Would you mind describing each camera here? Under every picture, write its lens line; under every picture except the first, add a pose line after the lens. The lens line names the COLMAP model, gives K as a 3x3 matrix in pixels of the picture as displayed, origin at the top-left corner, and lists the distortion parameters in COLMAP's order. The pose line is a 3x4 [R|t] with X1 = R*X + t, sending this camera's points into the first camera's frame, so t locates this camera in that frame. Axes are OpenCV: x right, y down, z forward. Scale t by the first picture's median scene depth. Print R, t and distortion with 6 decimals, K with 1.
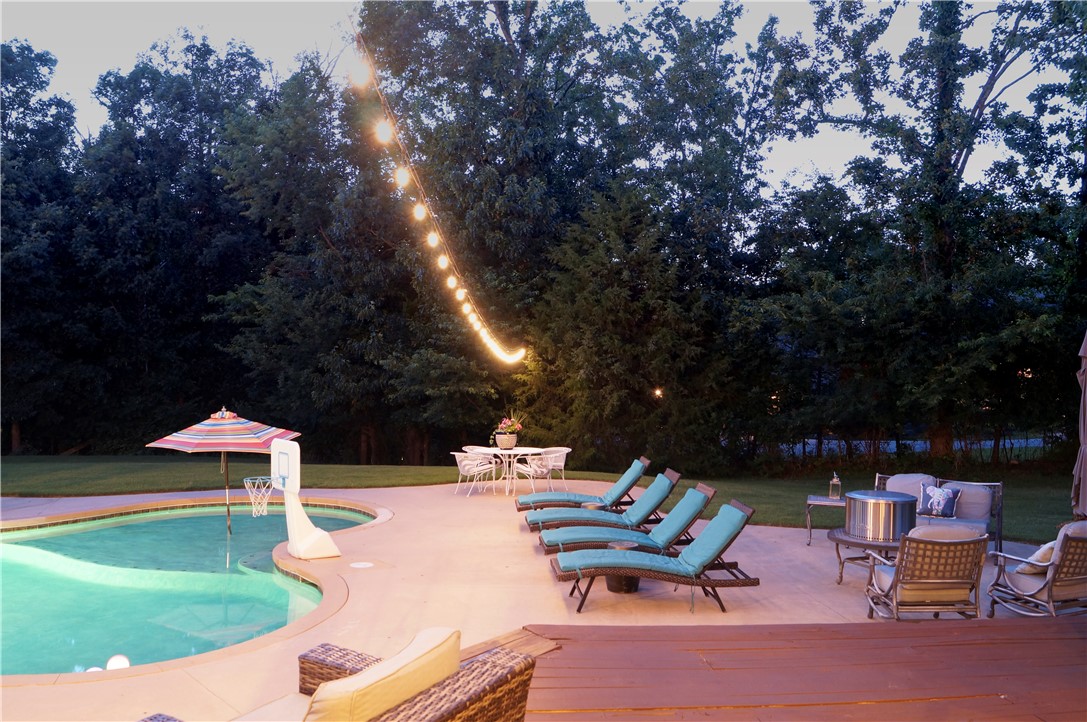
lens RADIAL K [[942.6, 0, 543.5], [0, 942.6, 361.0], [0, 0, 1]] dist [-0.071668, 0.002591]
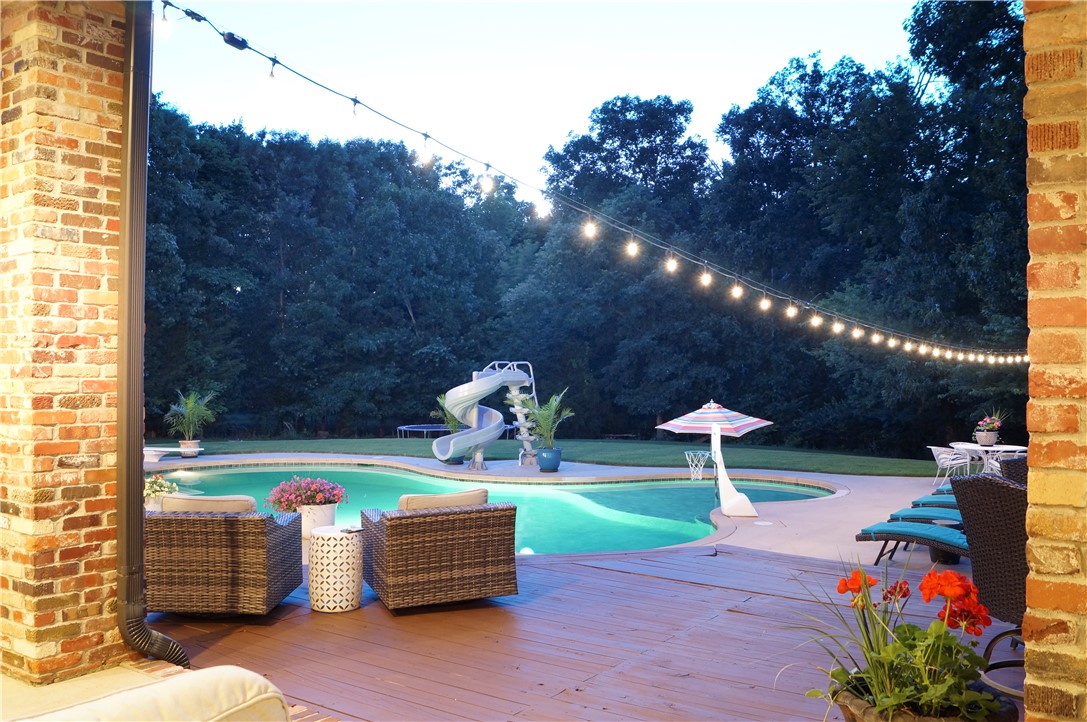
lens RADIAL K [[942.6, 0, 543.5], [0, 942.6, 361.0], [0, 0, 1]] dist [-0.071668, 0.002591]
pose [[0.761934, -0.007816, -0.647608, 0.120904], [0.007335, 0.999967, -0.003438, -0.000379], [0.647613, -0.002131, 0.761966, -0.049780]]
